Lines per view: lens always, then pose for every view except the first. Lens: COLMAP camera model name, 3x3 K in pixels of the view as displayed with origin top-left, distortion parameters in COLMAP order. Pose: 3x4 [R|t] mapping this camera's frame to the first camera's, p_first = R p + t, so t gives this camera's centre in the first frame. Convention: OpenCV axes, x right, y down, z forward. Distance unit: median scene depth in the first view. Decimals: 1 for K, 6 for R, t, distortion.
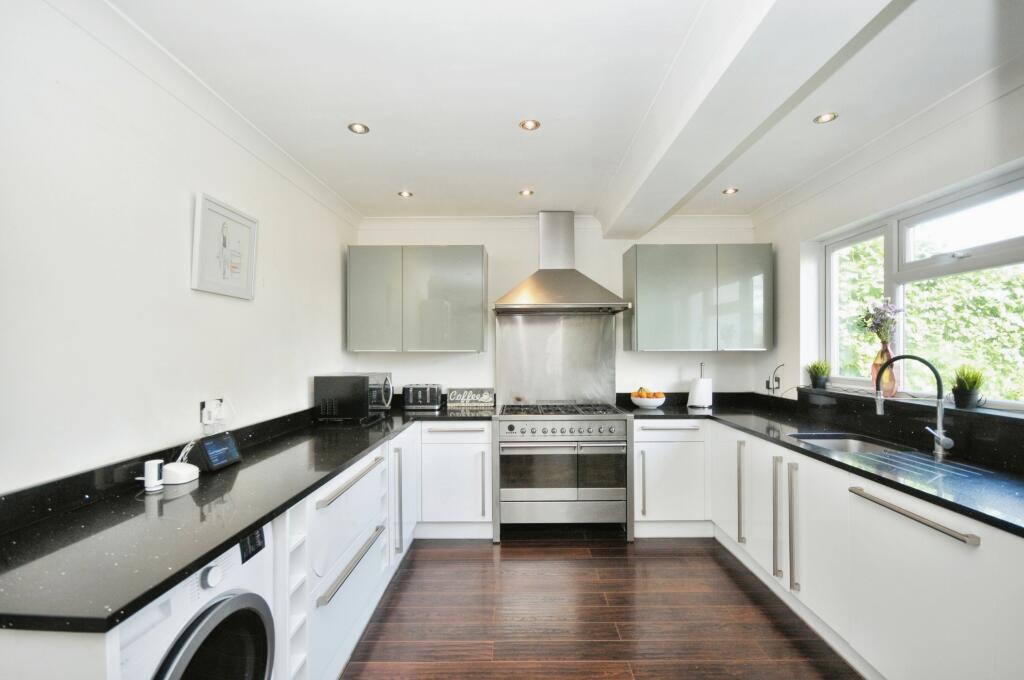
lens RADIAL K [[456.6, 0, 512.6], [0, 456.6, 344.4], [0, 0, 1]] dist [-0.000061, -0.000438]
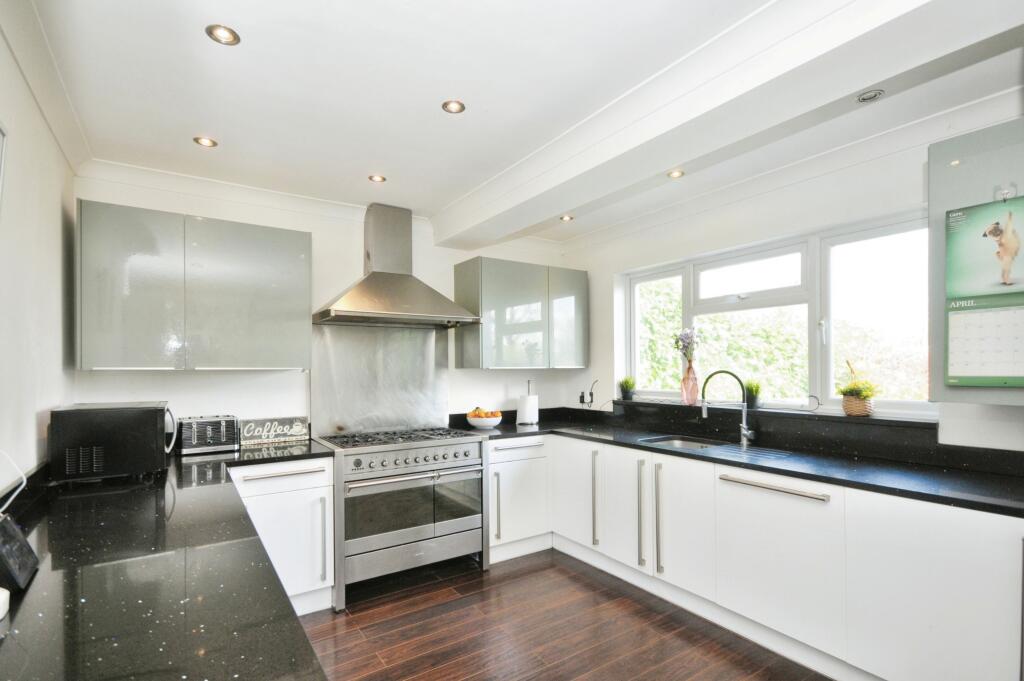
lens RADIAL K [[499.3, 0, 539.3], [0, 499.3, 359.5], [0, 0, 1]] dist [0.002517, 0.002113]
pose [[0.820490, 0.009415, 0.571583, -0.243292], [-0.004503, 0.999940, -0.010006, 0.005689], [-0.571642, 0.005636, 0.820483, 0.085256]]
